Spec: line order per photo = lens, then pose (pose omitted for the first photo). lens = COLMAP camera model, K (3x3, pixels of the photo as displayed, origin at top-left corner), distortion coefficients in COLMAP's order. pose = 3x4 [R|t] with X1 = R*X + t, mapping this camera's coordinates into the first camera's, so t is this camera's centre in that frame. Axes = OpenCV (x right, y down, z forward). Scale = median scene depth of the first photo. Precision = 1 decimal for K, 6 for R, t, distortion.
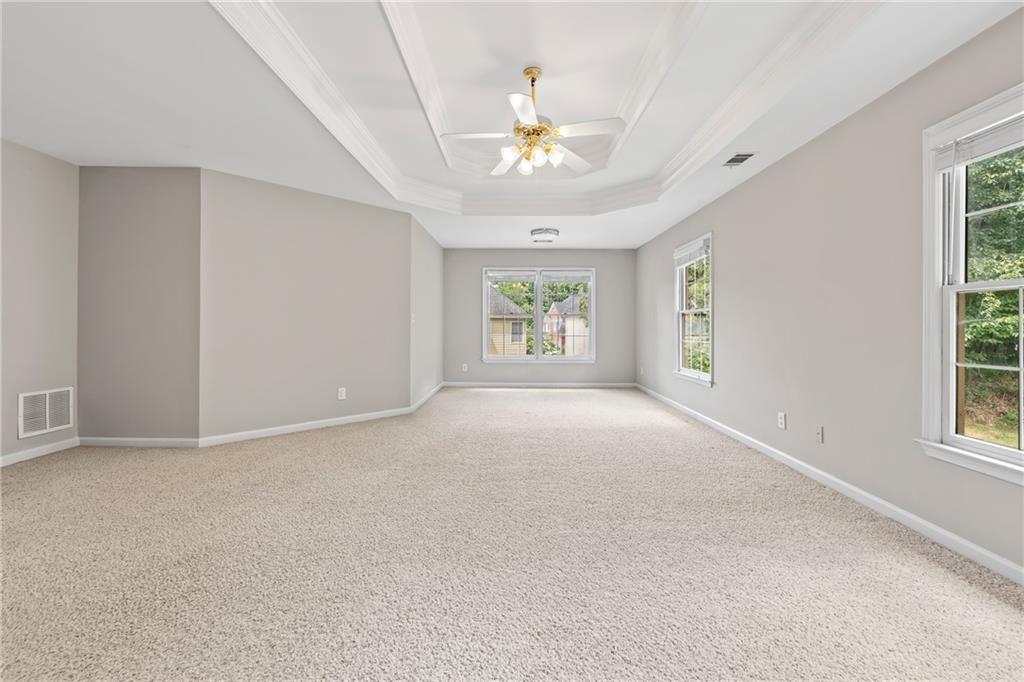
lens RADIAL K [[420.3, 0, 510.8], [0, 420.3, 327.2], [0, 0, 1]] dist [0.000723, 0.000086]
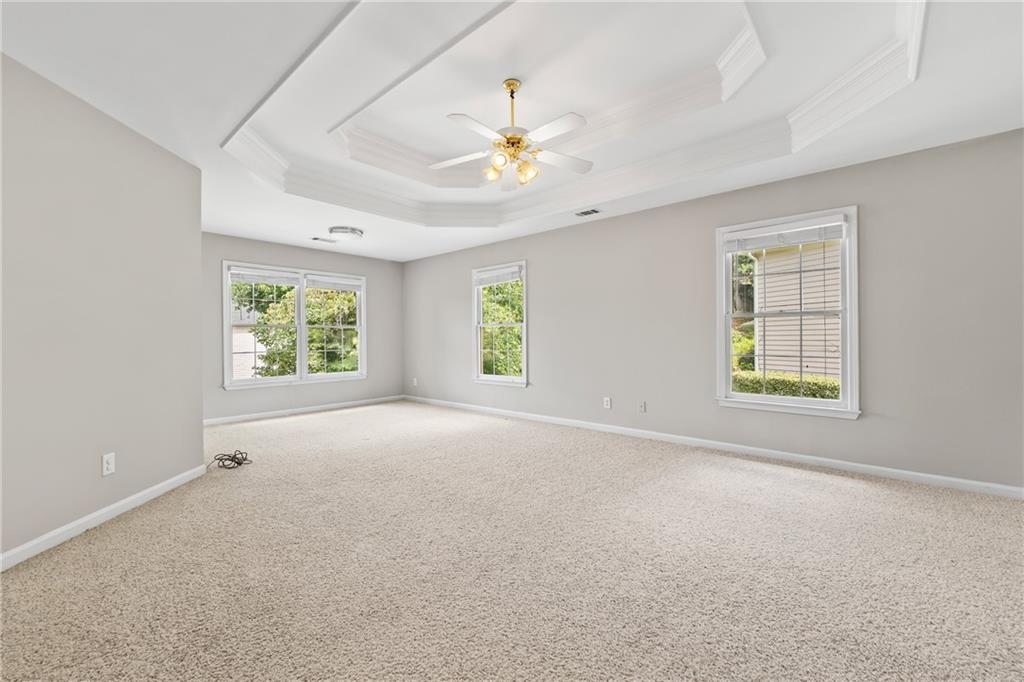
lens RADIAL K [[416.5, 0, 512.0], [0, 416.5, 341.0], [0, 0, 1]] dist [-0.002298, -0.000157]
pose [[0.655420, -0.014404, 0.755127, -0.466442], [0.012294, 0.999889, 0.008403, -0.002864], [-0.755165, 0.003776, 0.655524, 0.234236]]
